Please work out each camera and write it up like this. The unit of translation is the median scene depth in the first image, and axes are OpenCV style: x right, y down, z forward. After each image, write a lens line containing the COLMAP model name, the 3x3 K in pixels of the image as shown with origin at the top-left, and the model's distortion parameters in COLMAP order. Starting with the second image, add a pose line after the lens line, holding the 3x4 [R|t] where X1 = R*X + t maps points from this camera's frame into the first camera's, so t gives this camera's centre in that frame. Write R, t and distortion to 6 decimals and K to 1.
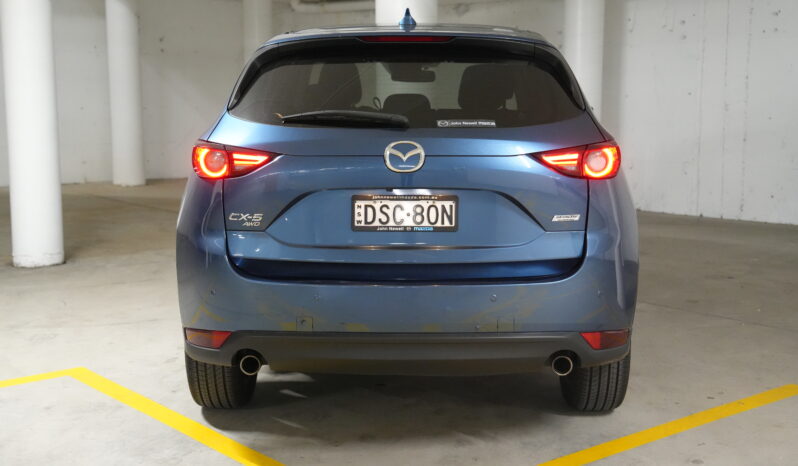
lens RADIAL K [[1105.4, 0, 399.0], [0, 1105.4, 233.0], [0, 0, 1]] dist [0.117527, -0.001228]
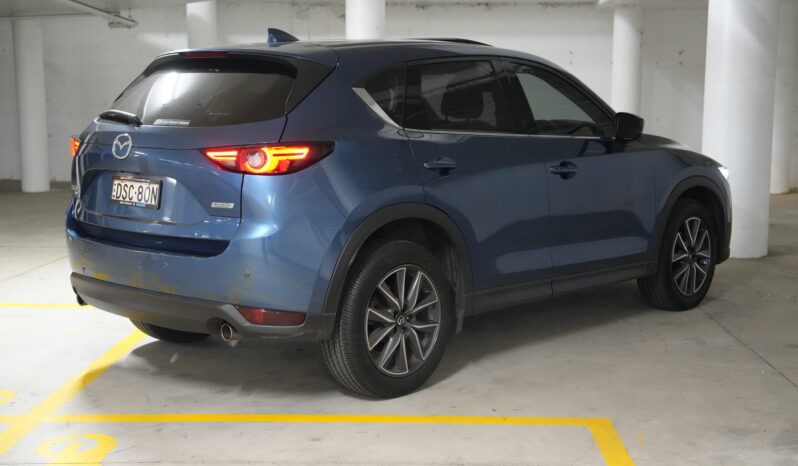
lens RADIAL K [[1105.4, 0, 399.0], [0, 1105.4, 233.0], [0, 0, 1]] dist [0.117527, -0.001228]
pose [[0.737549, 0.088686, -0.669444, 1.076843], [-0.097056, 0.994968, 0.024881, -0.031730], [0.668282, 0.046623, 0.742445, 0.255425]]
